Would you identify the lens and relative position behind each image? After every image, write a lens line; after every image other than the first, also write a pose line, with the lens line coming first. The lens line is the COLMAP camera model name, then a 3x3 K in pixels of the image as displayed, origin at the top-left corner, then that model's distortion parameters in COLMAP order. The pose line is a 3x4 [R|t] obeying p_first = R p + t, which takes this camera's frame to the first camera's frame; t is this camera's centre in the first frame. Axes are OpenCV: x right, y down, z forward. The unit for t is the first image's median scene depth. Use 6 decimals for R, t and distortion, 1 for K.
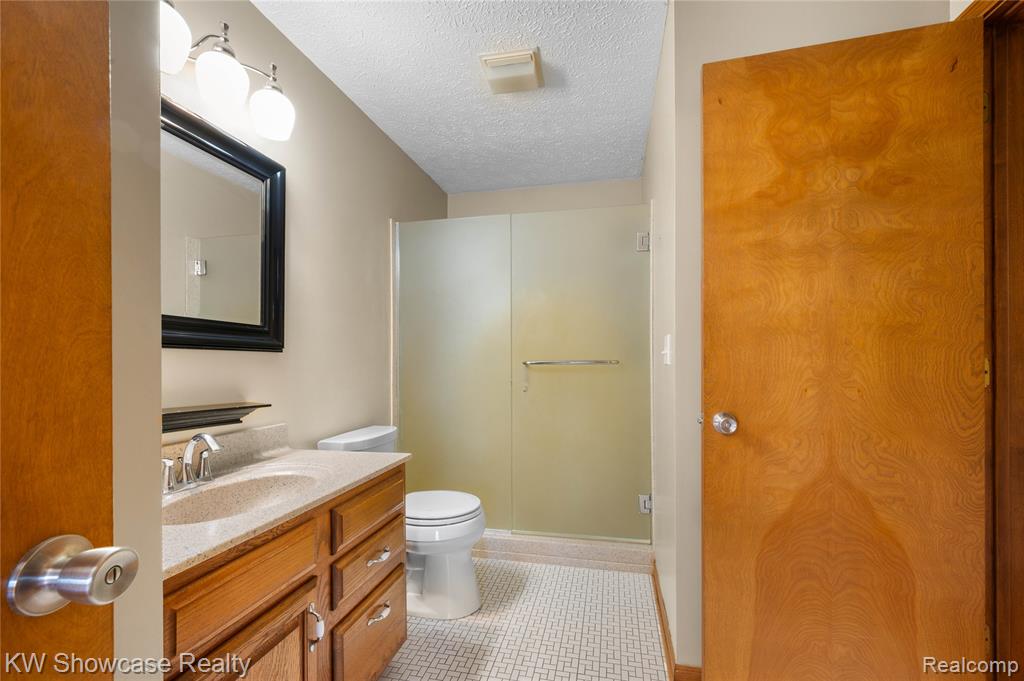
lens RADIAL K [[413.2, 0, 512.0], [0, 413.2, 340.5], [0, 0, 1]] dist [-0.000746, -0.000033]
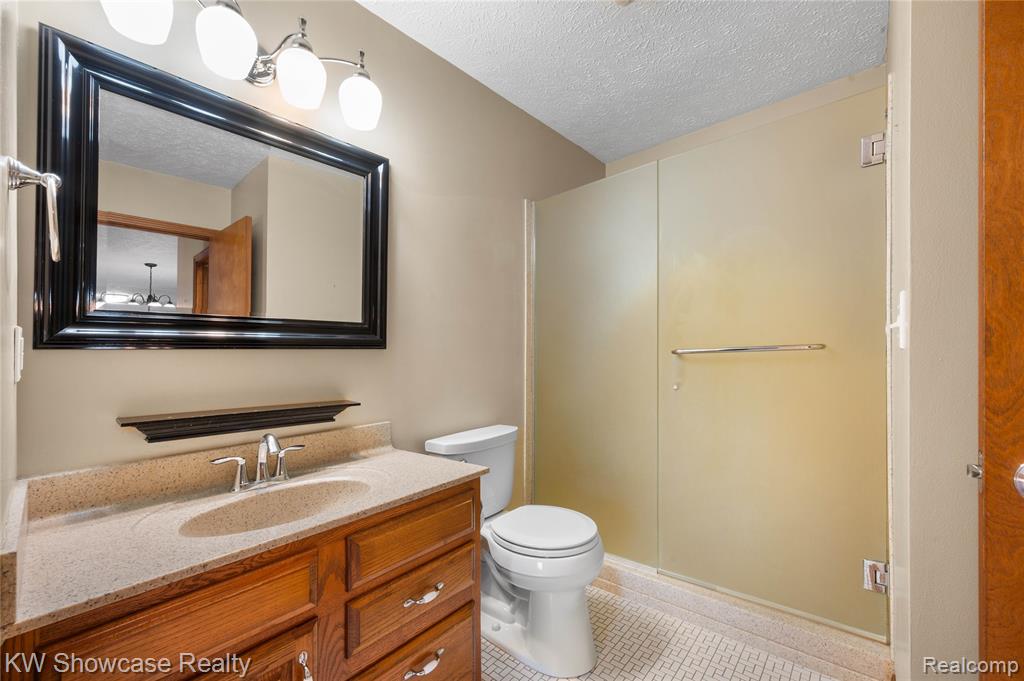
lens RADIAL K [[414.9, 0, 506.7], [0, 414.9, 352.0], [0, 0, 1]] dist [0.000166, -0.000024]
pose [[0.888481, -0.029835, -0.457942, 0.186784], [0.052434, 0.997949, 0.036715, 0.018424], [0.455907, -0.056632, 0.888224, 0.326364]]
